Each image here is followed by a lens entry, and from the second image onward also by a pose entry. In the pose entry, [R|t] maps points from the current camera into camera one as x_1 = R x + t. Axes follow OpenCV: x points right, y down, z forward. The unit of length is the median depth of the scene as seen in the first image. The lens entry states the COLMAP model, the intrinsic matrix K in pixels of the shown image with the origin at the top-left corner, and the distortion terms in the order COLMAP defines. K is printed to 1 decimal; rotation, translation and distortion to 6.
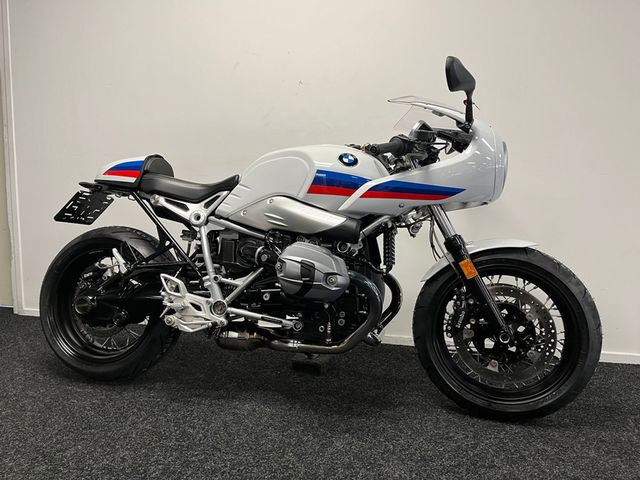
lens RADIAL K [[493.5, 0, 320.0], [0, 493.5, 240.0], [0, 0, 1]] dist [0.051767, -0.058426]
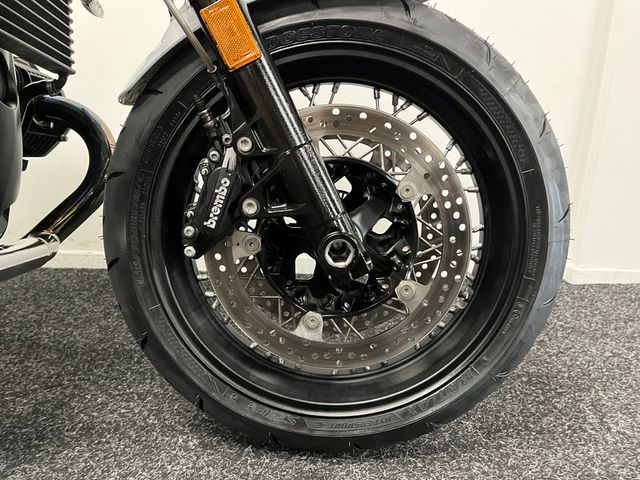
lens RADIAL K [[493.5, 0, 320.0], [0, 493.5, 240.0], [0, 0, 1]] dist [0.051767, -0.058426]
pose [[0.959870, -0.035935, 0.278133, 0.246504], [-0.014573, 0.984026, 0.177428, 0.120164], [-0.280066, -0.174361, 0.944013, 0.638930]]
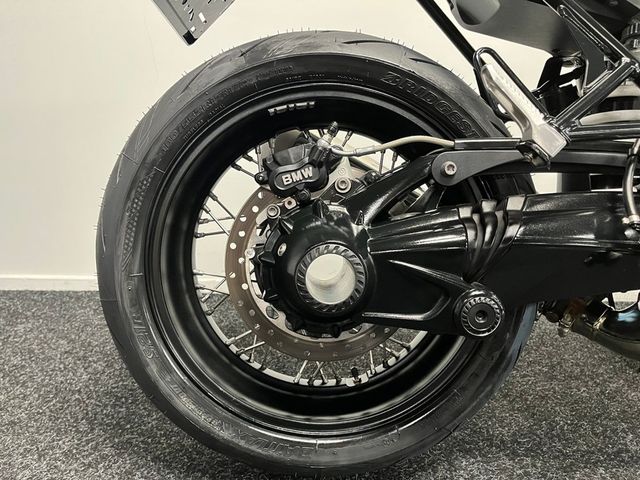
lens RADIAL K [[493.5, 0, 320.0], [0, 493.5, 240.0], [0, 0, 1]] dist [0.051767, -0.058426]
pose [[0.964331, -0.043721, 0.261065, -0.600530], [0.007554, 0.990409, 0.137961, 0.075247], [-0.264593, -0.131068, 0.955412, 0.783741]]
